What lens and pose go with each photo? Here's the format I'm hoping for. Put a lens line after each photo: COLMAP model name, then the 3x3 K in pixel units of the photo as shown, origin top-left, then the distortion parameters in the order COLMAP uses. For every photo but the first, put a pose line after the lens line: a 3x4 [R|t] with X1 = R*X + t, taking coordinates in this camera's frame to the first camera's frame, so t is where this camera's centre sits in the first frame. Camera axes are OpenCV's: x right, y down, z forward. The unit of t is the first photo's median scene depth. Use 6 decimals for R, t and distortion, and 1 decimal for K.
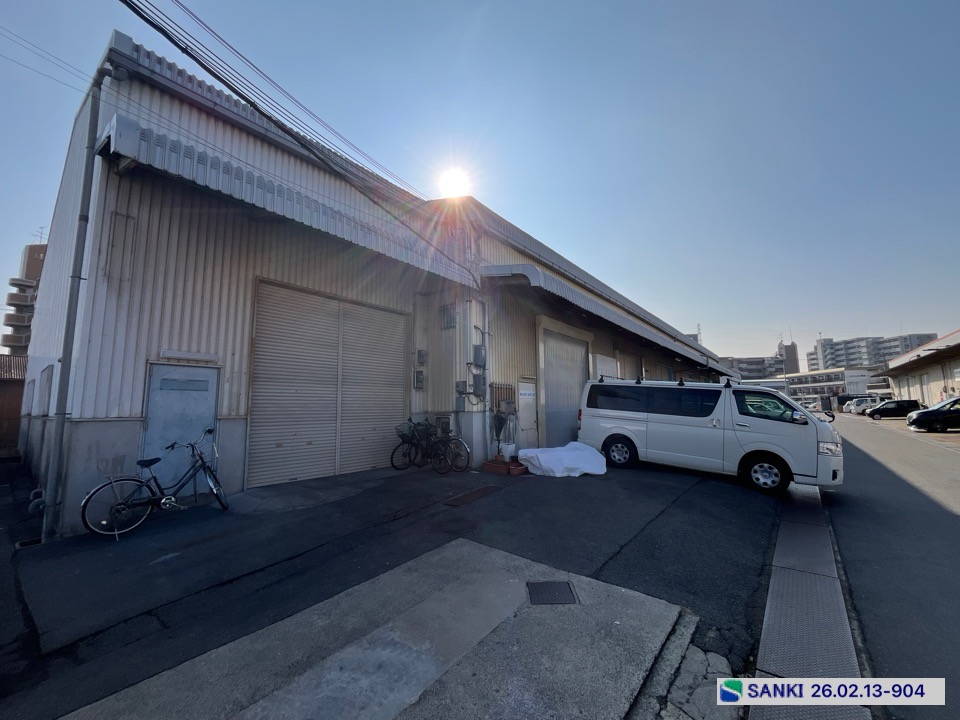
lens RADIAL K [[388.7, 0, 476.8], [0, 388.7, 360.4], [0, 0, 1]] dist [-0.003149, -0.000134]
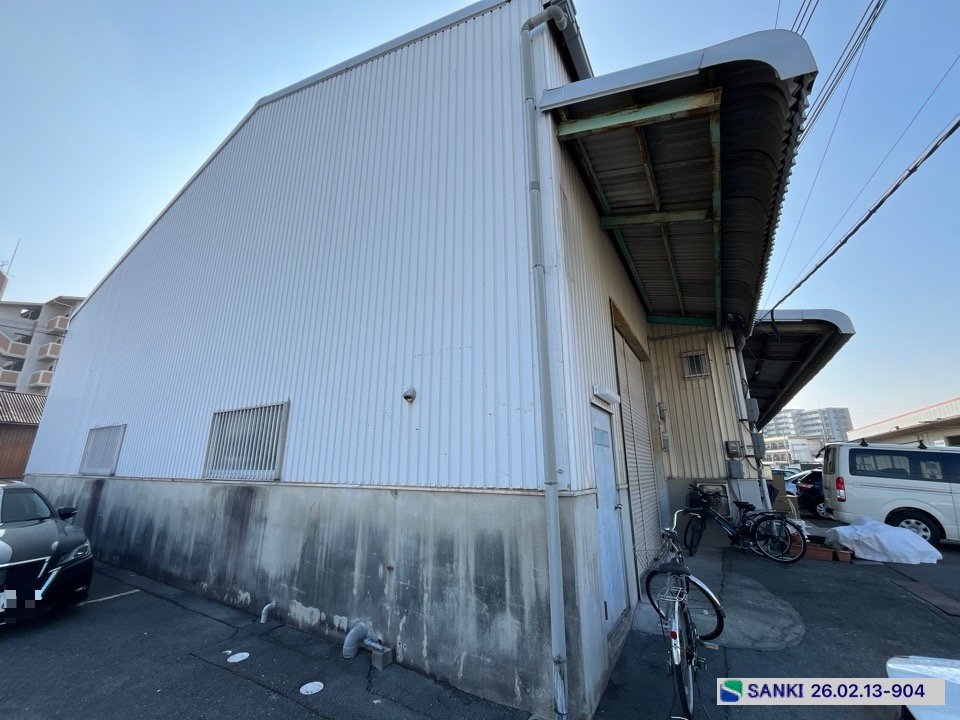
lens RADIAL K [[388.7, 0, 476.8], [0, 388.7, 360.4], [0, 0, 1]] dist [-0.003149, -0.000134]
pose [[0.990536, 0.051325, 0.127292, -0.725232], [-0.031462, 0.987661, -0.153411, 0.028196], [-0.133595, 0.147955, 0.979929, 0.234574]]
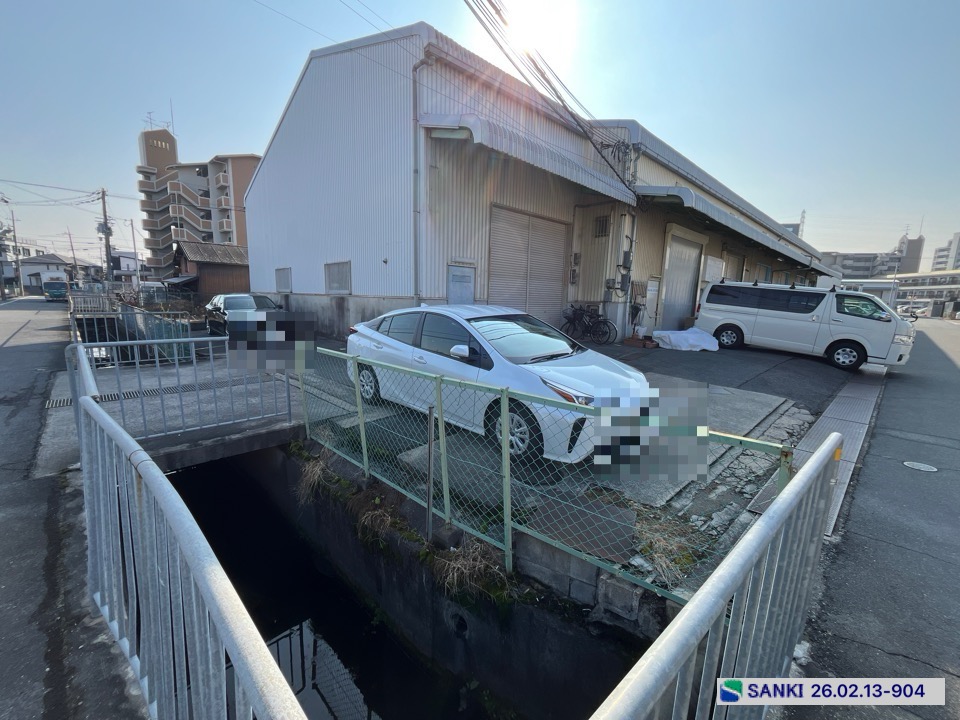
lens RADIAL K [[388.7, 0, 476.8], [0, 388.7, 360.4], [0, 0, 1]] dist [-0.003149, -0.000134]
pose [[0.988988, 0.060596, -0.135021, -0.307234], [-0.020464, 0.959562, 0.280753, -0.044808], [0.146574, -0.274898, 0.950235, -0.424464]]
